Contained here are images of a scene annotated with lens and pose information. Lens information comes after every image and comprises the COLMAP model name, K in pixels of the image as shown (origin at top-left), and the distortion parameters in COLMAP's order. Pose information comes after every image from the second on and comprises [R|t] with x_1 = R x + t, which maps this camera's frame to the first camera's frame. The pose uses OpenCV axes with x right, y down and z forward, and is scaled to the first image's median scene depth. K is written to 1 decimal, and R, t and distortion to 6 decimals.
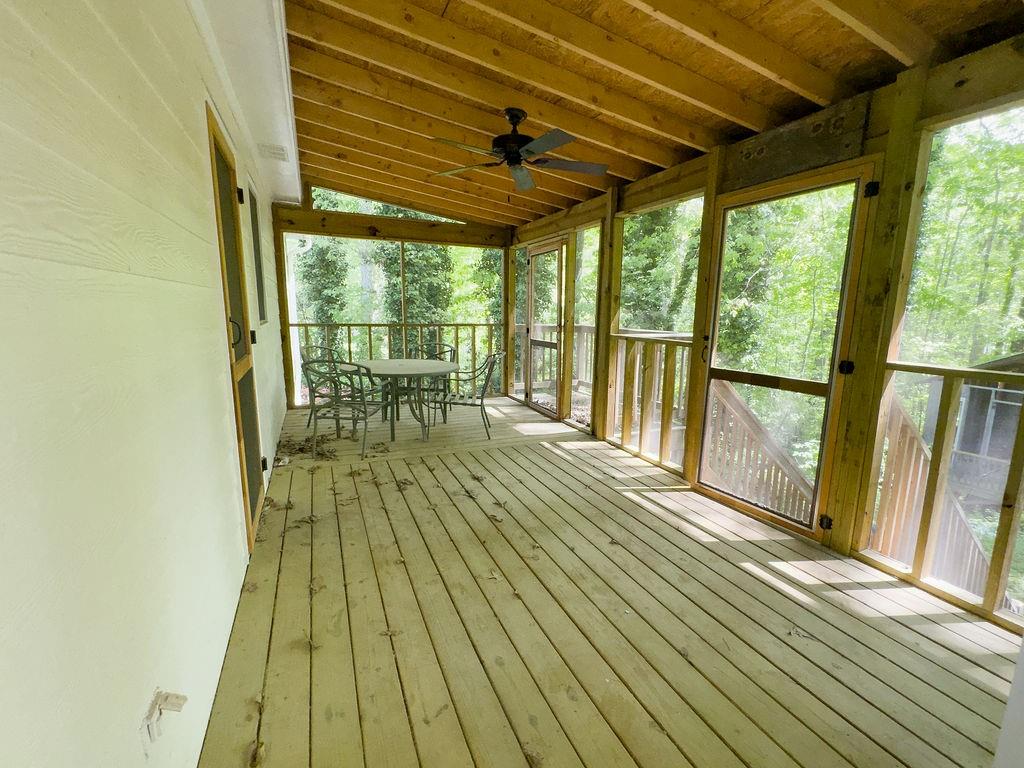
lens RADIAL K [[438.6, 0, 512.0], [0, 438.6, 384.0], [0, 0, 1]] dist [-0.000349, 0.000115]
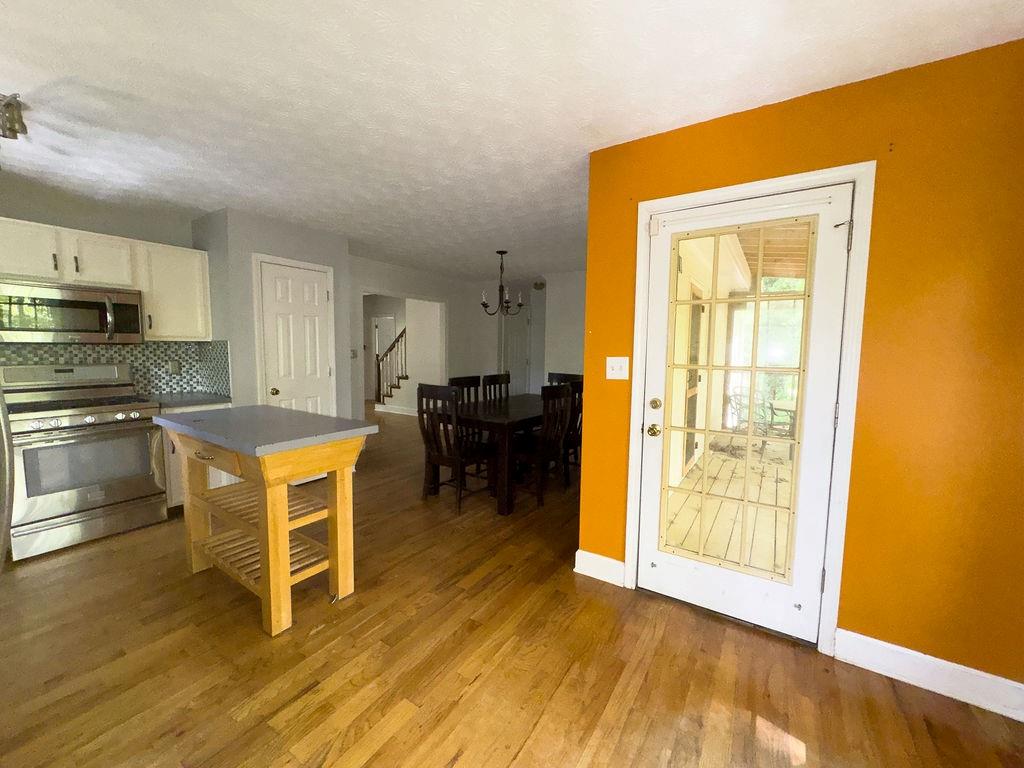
lens RADIAL K [[408.6, 0, 512.0], [0, 408.6, 384.0], [0, 0, 1]] dist [-0.002081, -0.000051]
pose [[0.540668, 0.069108, -0.838393, 0.417339], [-0.148903, 0.988745, -0.014524, 0.059916], [0.827953, 0.132692, 0.544873, -0.591018]]
